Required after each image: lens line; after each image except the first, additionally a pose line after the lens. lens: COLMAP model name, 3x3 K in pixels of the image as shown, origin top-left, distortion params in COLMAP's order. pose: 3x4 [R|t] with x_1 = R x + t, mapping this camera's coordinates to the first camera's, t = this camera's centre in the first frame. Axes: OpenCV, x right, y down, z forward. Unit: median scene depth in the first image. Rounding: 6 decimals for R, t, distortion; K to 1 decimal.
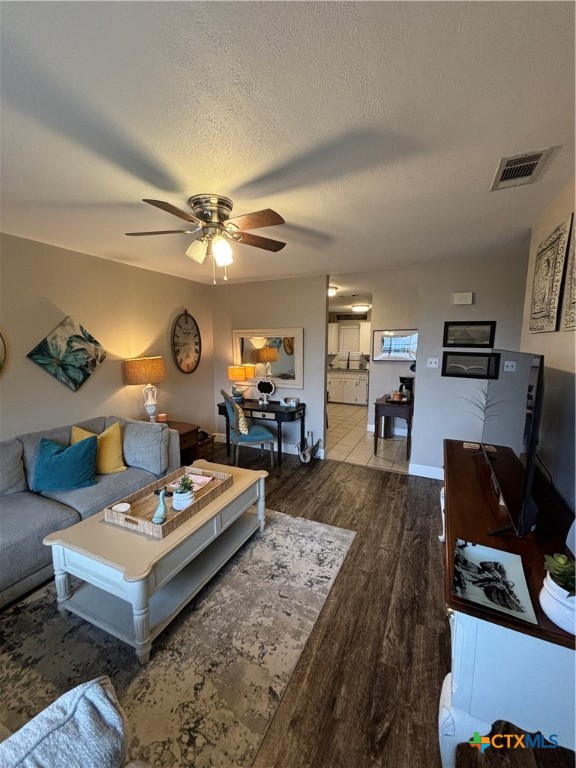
lens RADIAL K [[308.9, 0, 289.9], [0, 308.9, 383.8], [0, 0, 1]] dist [-0.002571, 0.003524]
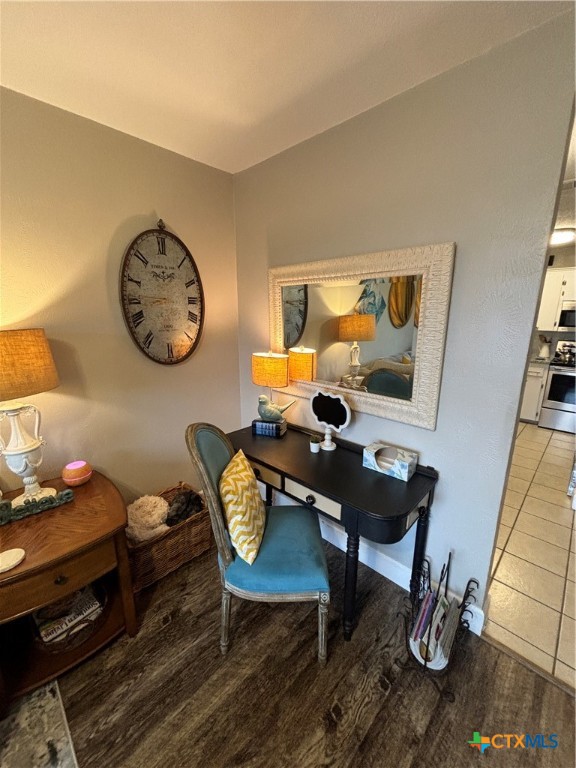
lens RADIAL K [[306.7, 0, 288.0], [0, 306.7, 384.0], [0, 0, 1]] dist [0.000988, -0.000041]
pose [[0.945868, 0.078086, -0.315017, -0.010102], [-0.049249, 0.993918, 0.098497, -0.074790], [0.320793, -0.077651, 0.943961, 0.775014]]
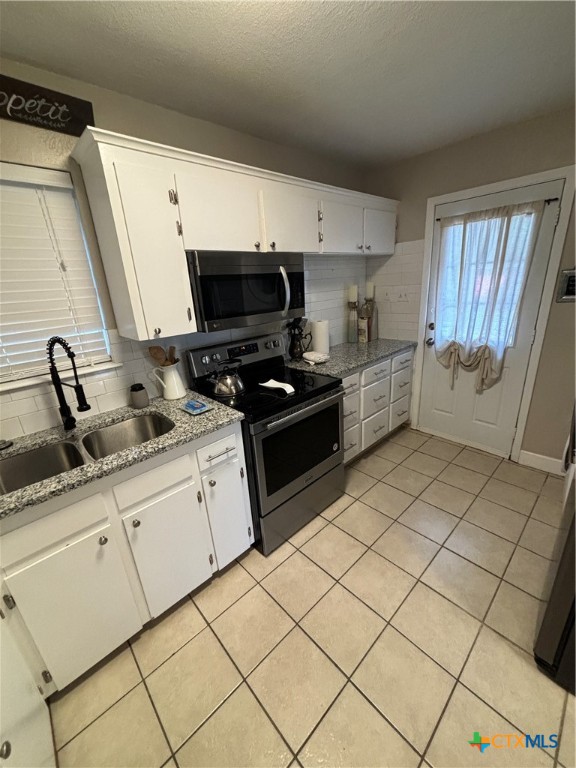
lens RADIAL K [[308.9, 0, 289.9], [0, 308.9, 383.8], [0, 0, 1]] dist [-0.002571, 0.003524]
pose [[0.364683, -0.311541, 0.877467, 0.215533], [0.186112, 0.947738, 0.259142, -0.243761], [-0.912343, 0.068803, 0.403605, 2.009495]]
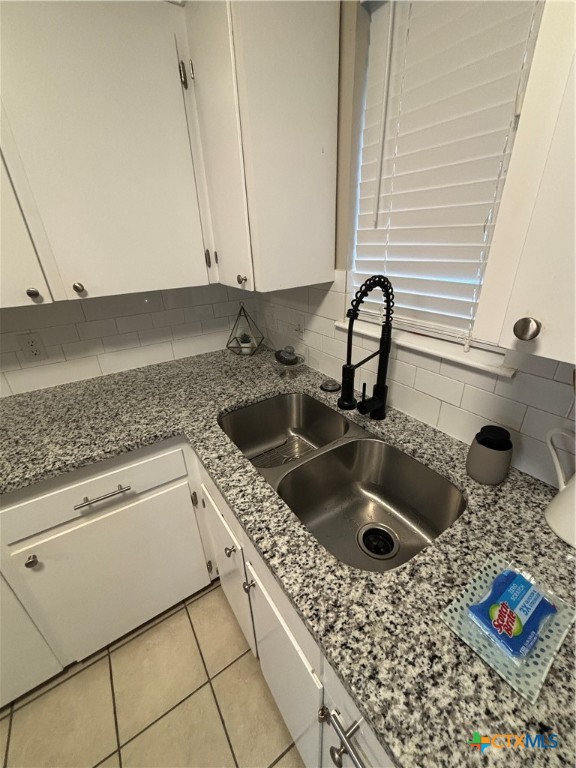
lens RADIAL K [[308.9, 0, 289.9], [0, 308.9, 383.8], [0, 0, 1]] dist [-0.002571, 0.003524]
pose [[0.857460, 0.204644, -0.472105, 0.531191], [-0.048941, 0.945786, 0.321081, -0.248763], [0.512217, -0.252209, 0.820990, 2.201093]]
